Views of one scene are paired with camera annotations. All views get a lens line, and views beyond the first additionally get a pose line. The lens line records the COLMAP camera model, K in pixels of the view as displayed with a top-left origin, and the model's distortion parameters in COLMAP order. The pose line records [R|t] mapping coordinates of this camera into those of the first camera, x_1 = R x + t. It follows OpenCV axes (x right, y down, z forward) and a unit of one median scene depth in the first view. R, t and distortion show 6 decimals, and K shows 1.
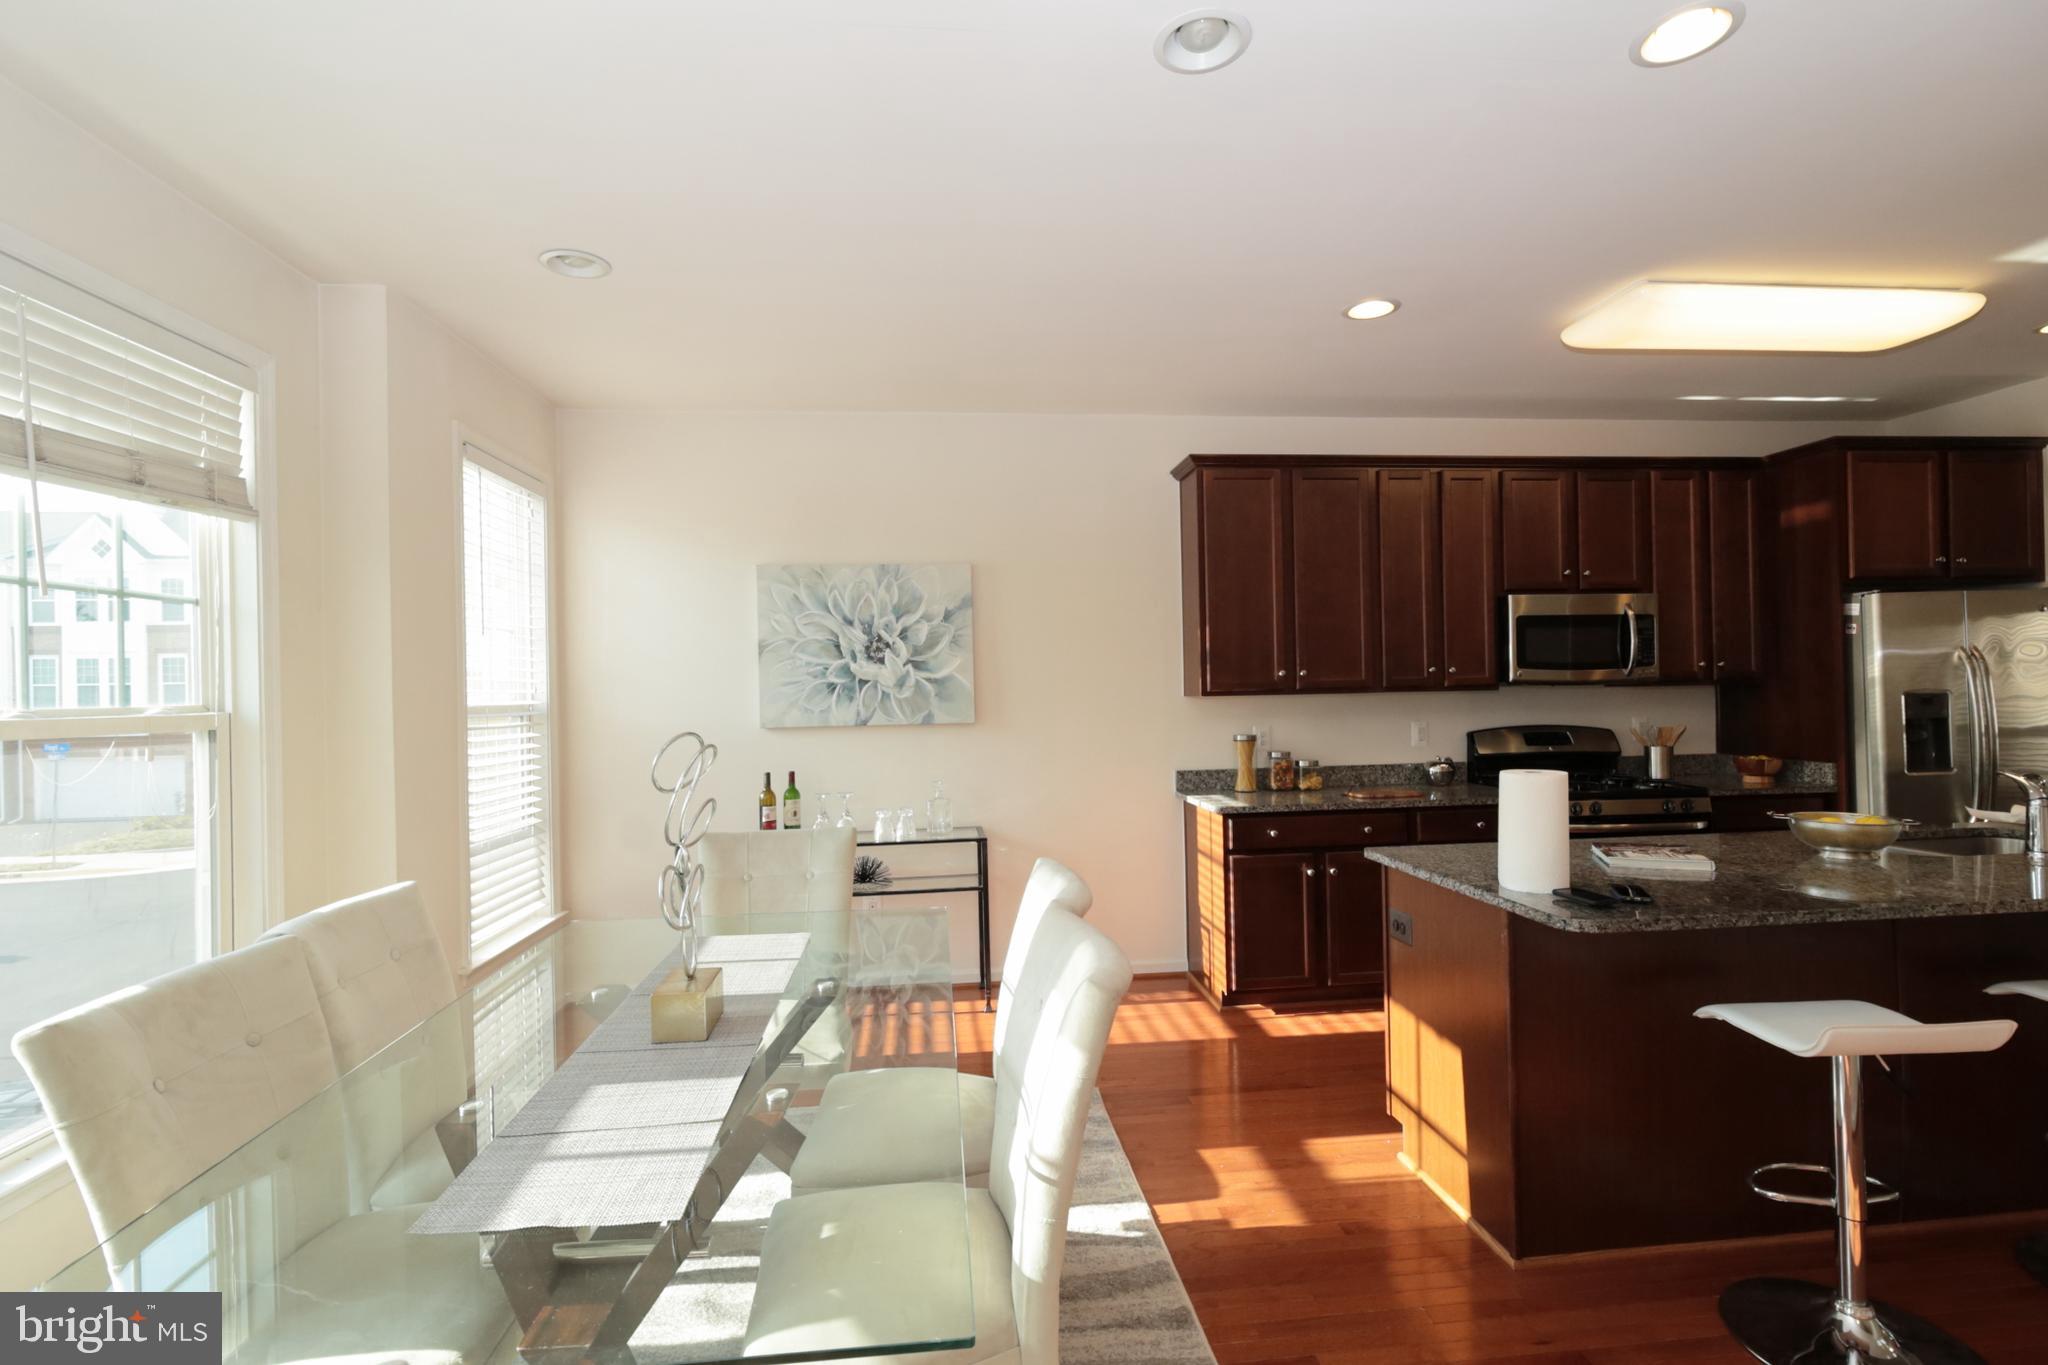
lens RADIAL K [[925.7, 0, 1028.3], [0, 925.7, 690.0], [0, 0, 1]] dist [-0.001983, -0.000152]
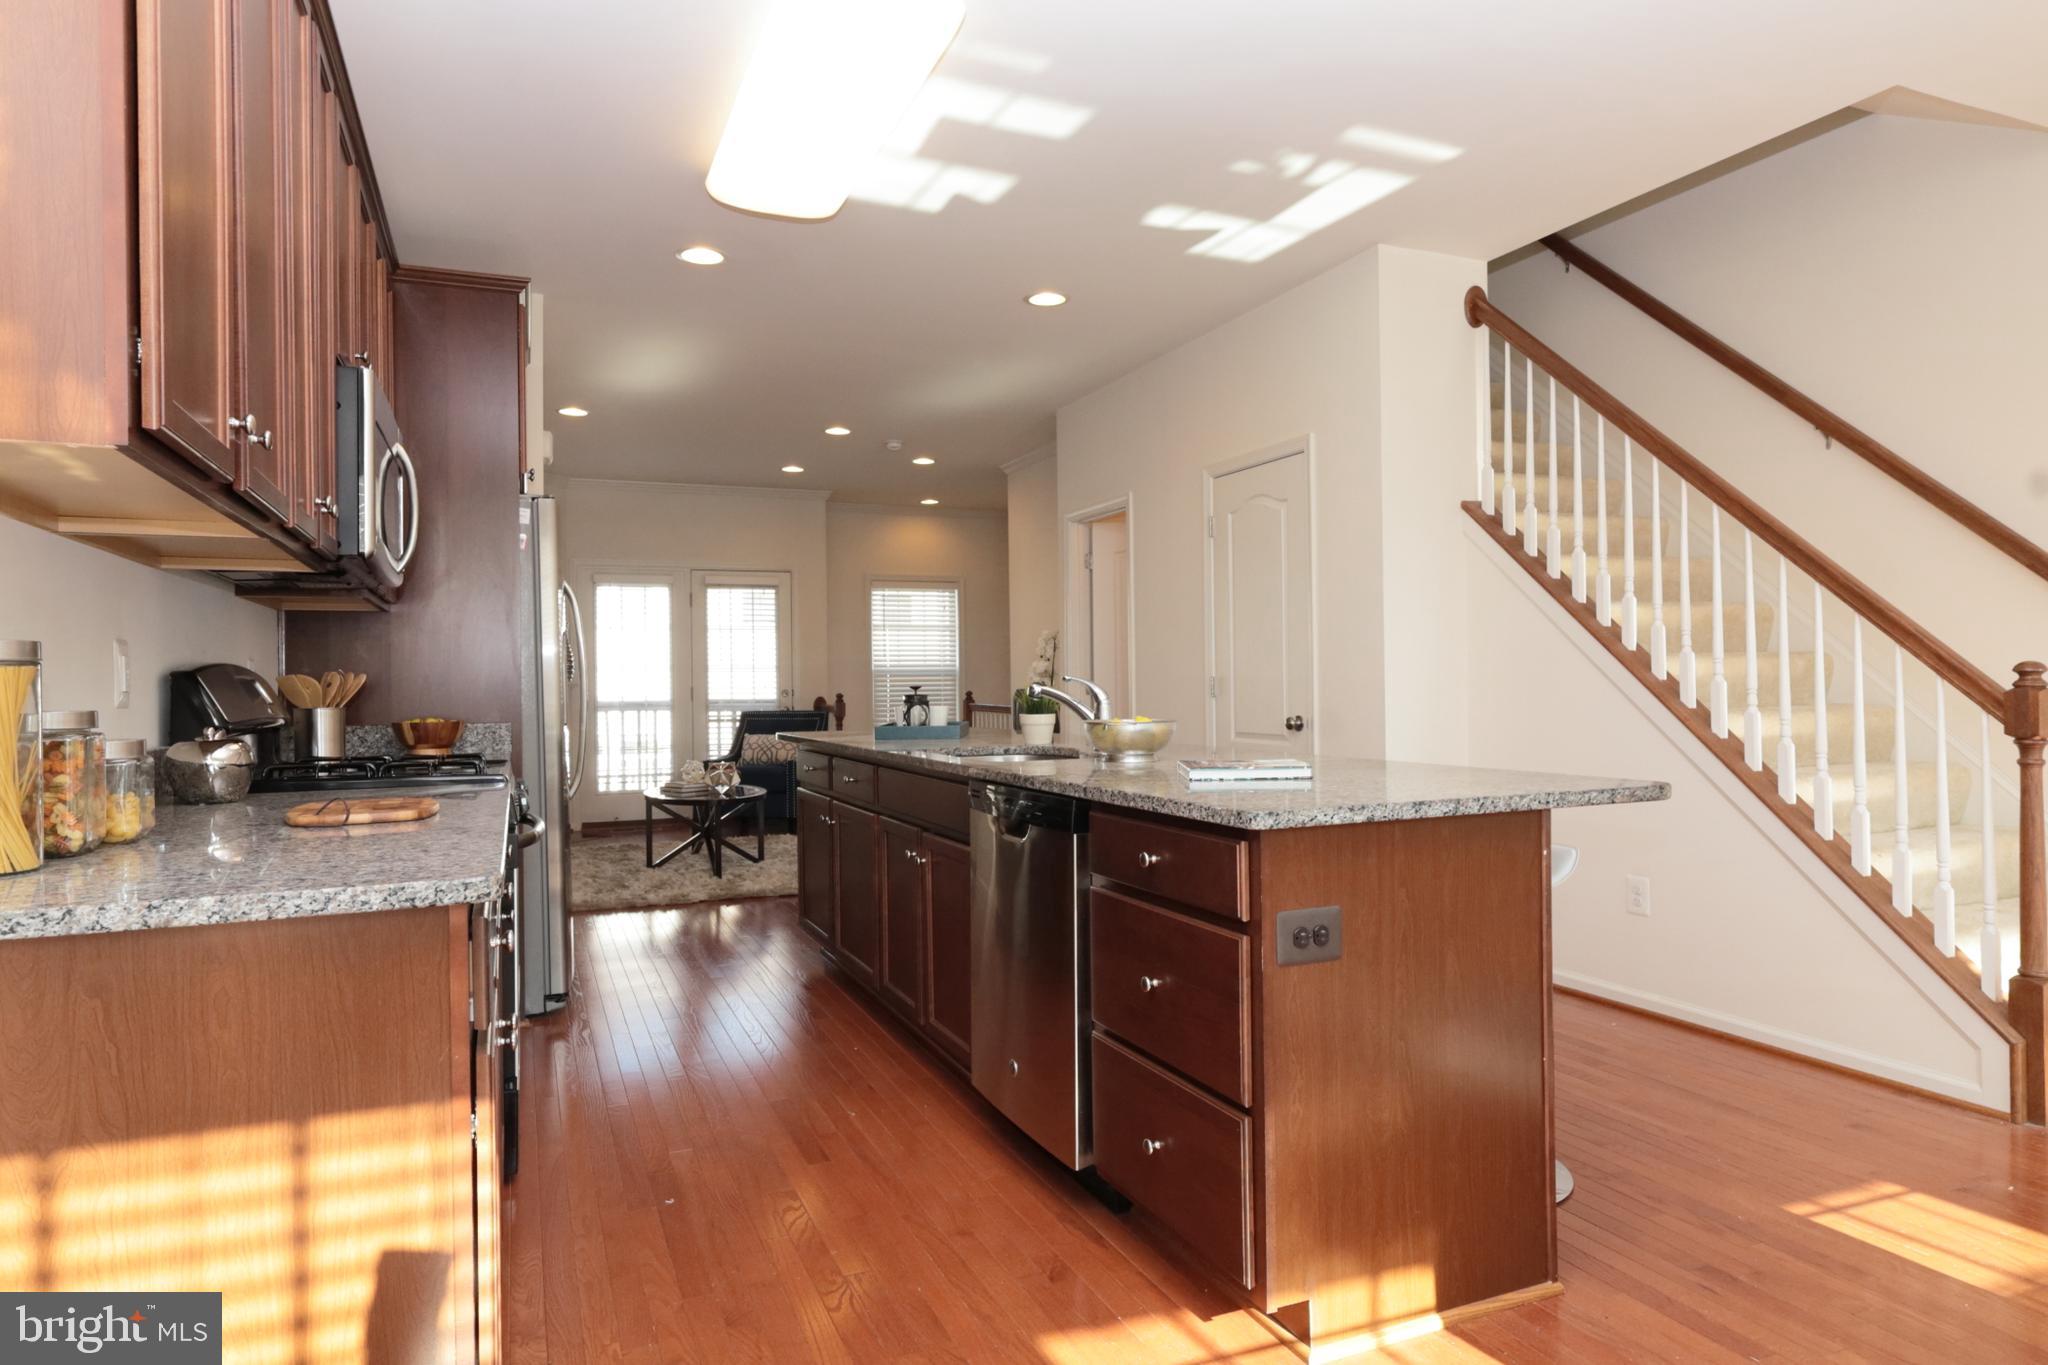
lens RADIAL K [[1209.5, 0, 1011.9], [0, 1209.5, 675.7], [0, 0, 1]] dist [0.002771, -0.001253]
pose [[-0.296128, 0.034322, 0.954531, -0.147329], [0.019464, 0.999363, -0.029896, 0.073750], [-0.954950, 0.009726, -0.296607, 0.856847]]
